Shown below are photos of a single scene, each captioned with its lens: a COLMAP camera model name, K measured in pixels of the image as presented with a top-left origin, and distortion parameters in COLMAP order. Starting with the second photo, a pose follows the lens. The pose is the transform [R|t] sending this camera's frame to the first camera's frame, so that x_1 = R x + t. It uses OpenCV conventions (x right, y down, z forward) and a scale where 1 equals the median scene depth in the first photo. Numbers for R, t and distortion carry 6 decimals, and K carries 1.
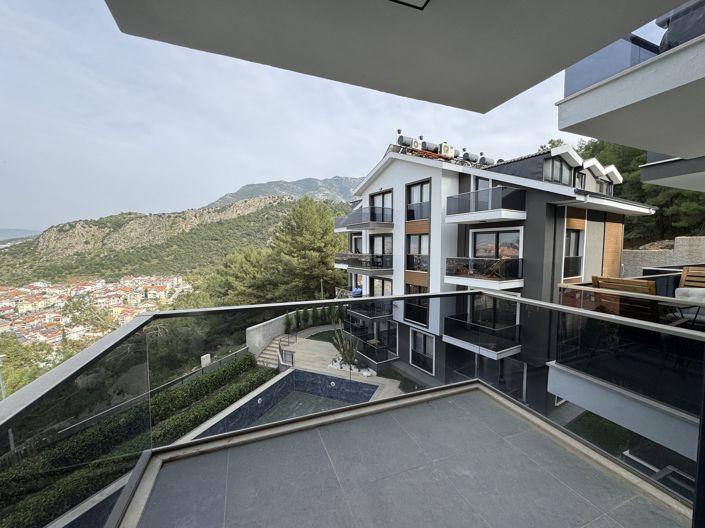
lens RADIAL K [[281.3, 0, 352.9], [0, 281.3, 264.2], [0, 0, 1]] dist [-0.002428, 0.000308]
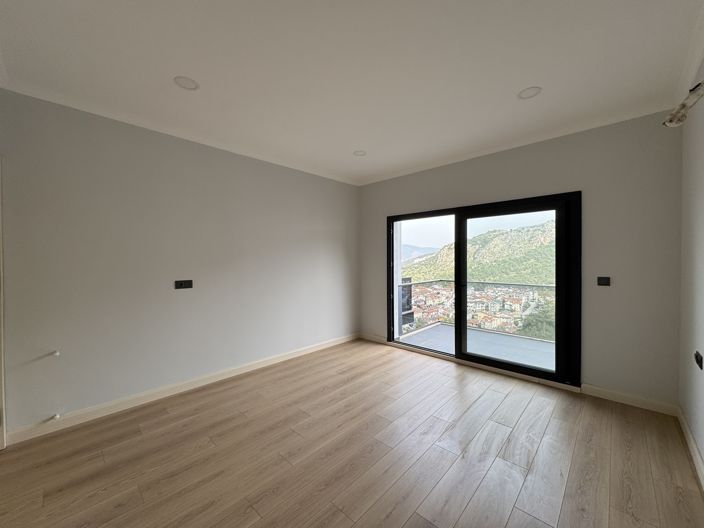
lens RADIAL K [[280.9, 0, 350.4], [0, 280.9, 263.9], [0, 0, 1]] dist [-0.002428, 0.000308]
pose [[0.414978, 0.013264, -0.909735, 0.100794], [-0.049628, 0.998735, -0.008076, -0.086564], [0.908477, 0.048500, 0.415111, -0.082243]]
